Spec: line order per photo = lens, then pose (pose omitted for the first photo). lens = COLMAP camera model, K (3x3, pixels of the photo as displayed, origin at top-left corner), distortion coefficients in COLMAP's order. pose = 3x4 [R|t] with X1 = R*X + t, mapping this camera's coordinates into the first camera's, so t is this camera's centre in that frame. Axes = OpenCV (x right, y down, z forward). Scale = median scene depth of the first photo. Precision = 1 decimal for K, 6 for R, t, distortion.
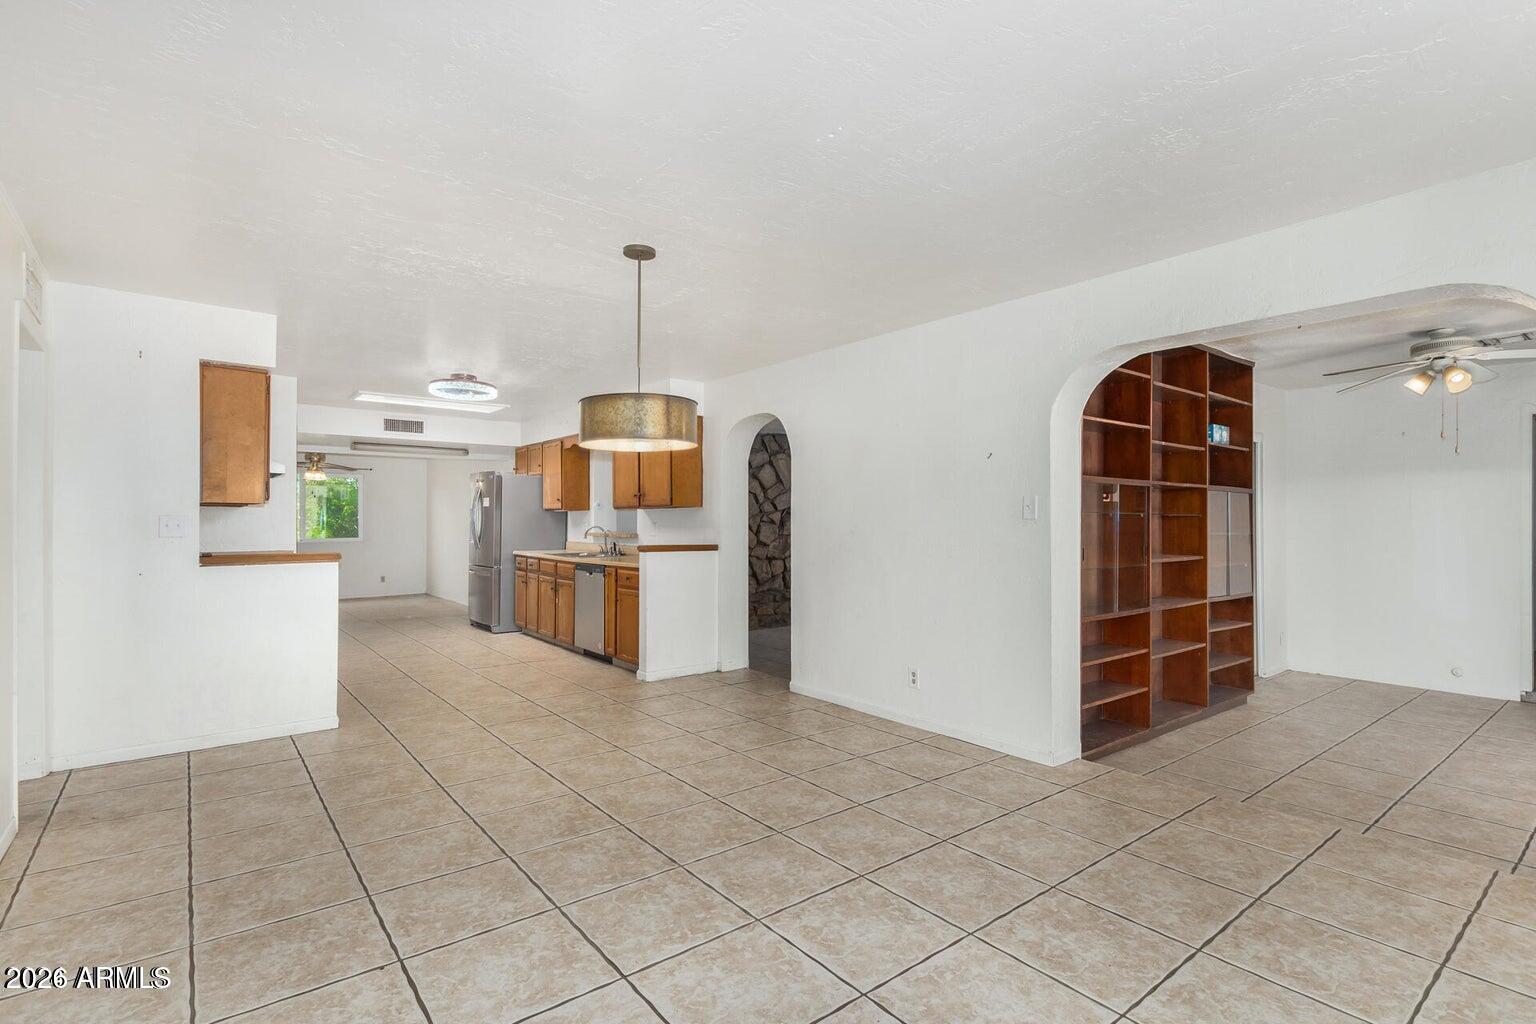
lens RADIAL K [[733.2, 0, 768.0], [0, 733.2, 512.0], [0, 0, 1]] dist [0.005272, 0.000642]
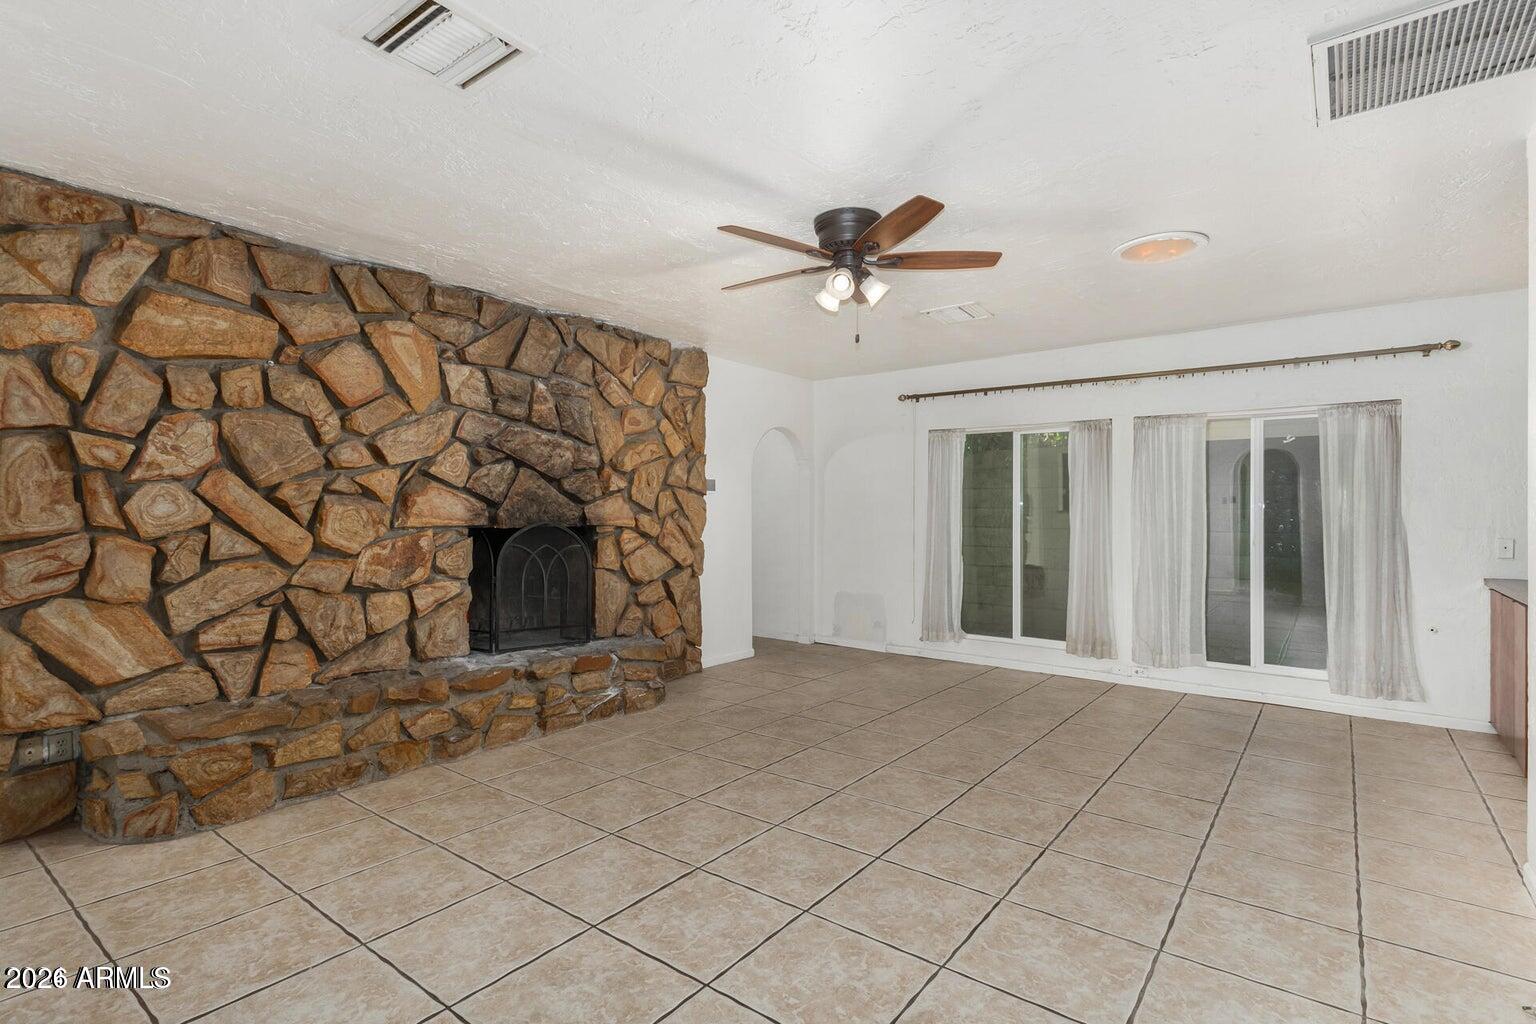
lens RADIAL K [[733.2, 0, 768.0], [0, 733.2, 512.0], [0, 0, 1]] dist [0.005272, 0.000642]
pose [[0.974632, -0.015224, 0.223294, 0.121788], [0.012672, 0.999837, 0.012856, 0.020637], [-0.223454, -0.009700, 0.974666, 0.575951]]
